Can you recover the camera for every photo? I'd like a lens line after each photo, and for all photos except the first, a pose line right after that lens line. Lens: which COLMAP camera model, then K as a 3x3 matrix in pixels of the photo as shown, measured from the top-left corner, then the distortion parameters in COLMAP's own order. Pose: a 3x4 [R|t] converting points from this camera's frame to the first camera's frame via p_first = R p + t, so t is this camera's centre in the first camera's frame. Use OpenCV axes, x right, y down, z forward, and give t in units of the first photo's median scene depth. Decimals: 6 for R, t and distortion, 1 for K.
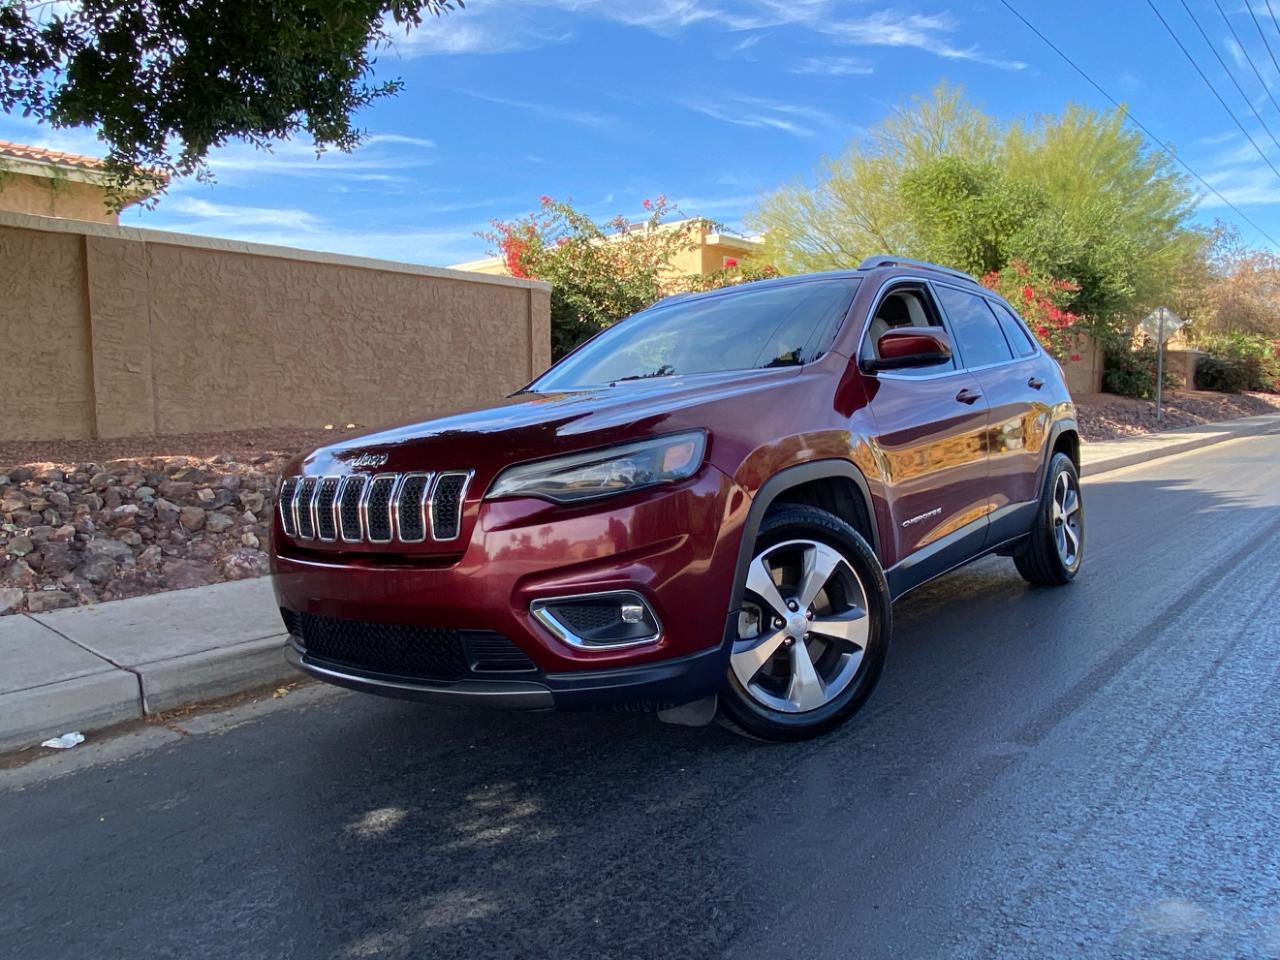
lens RADIAL K [[904.4, 0, 649.3], [0, 904.4, 476.4], [0, 0, 1]] dist [0.056286, -0.068579]
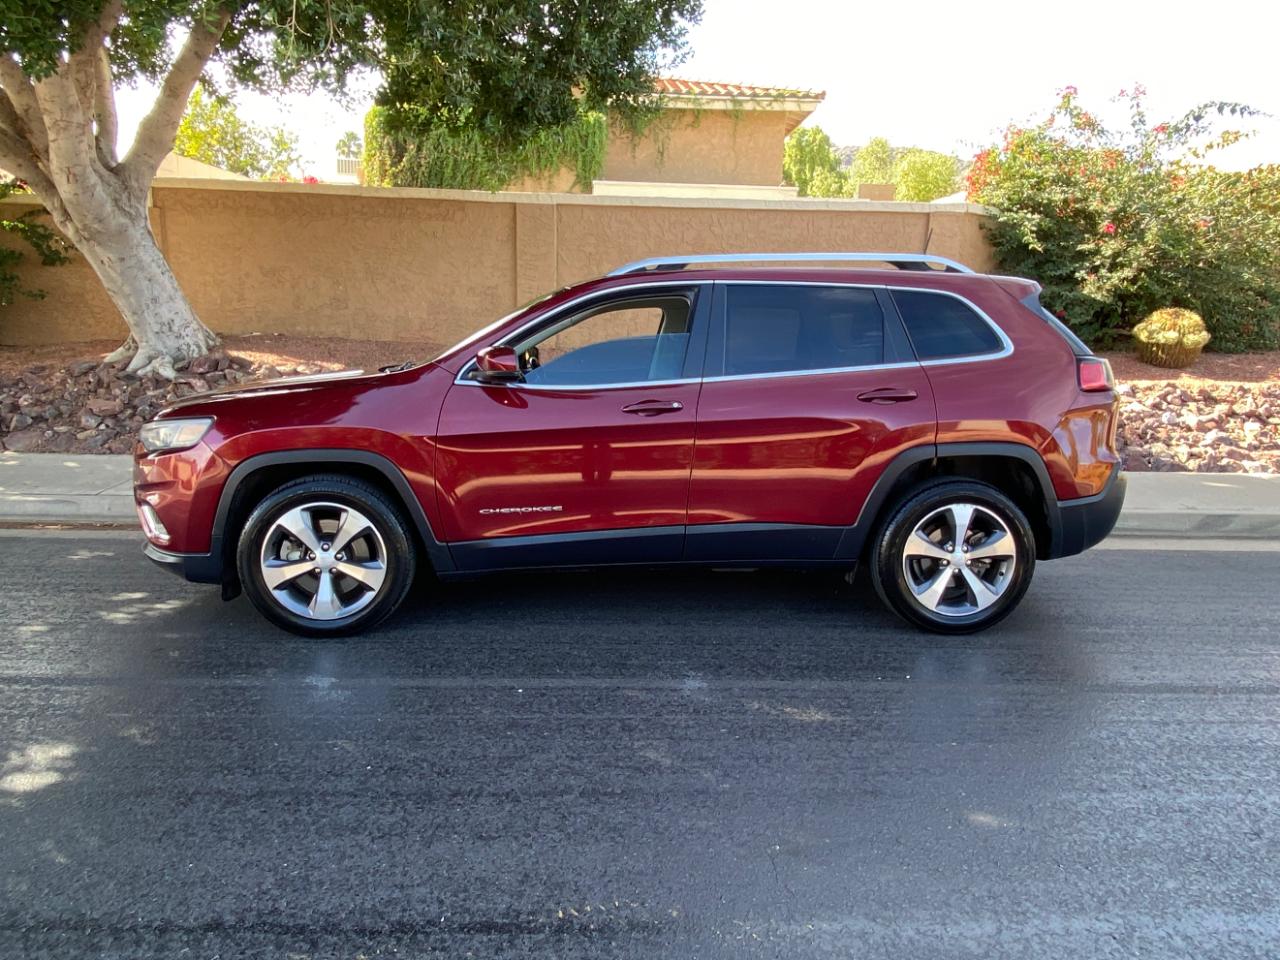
lens RADIAL K [[908.0, 0, 648.2], [0, 908.0, 472.2], [0, 0, 1]] dist [0.038791, -0.044636]
pose [[0.677715, 0.182812, -0.712237, 0.607165], [-0.092406, 0.982098, 0.164150, -0.103211], [0.729495, -0.045432, 0.682476, 0.159787]]
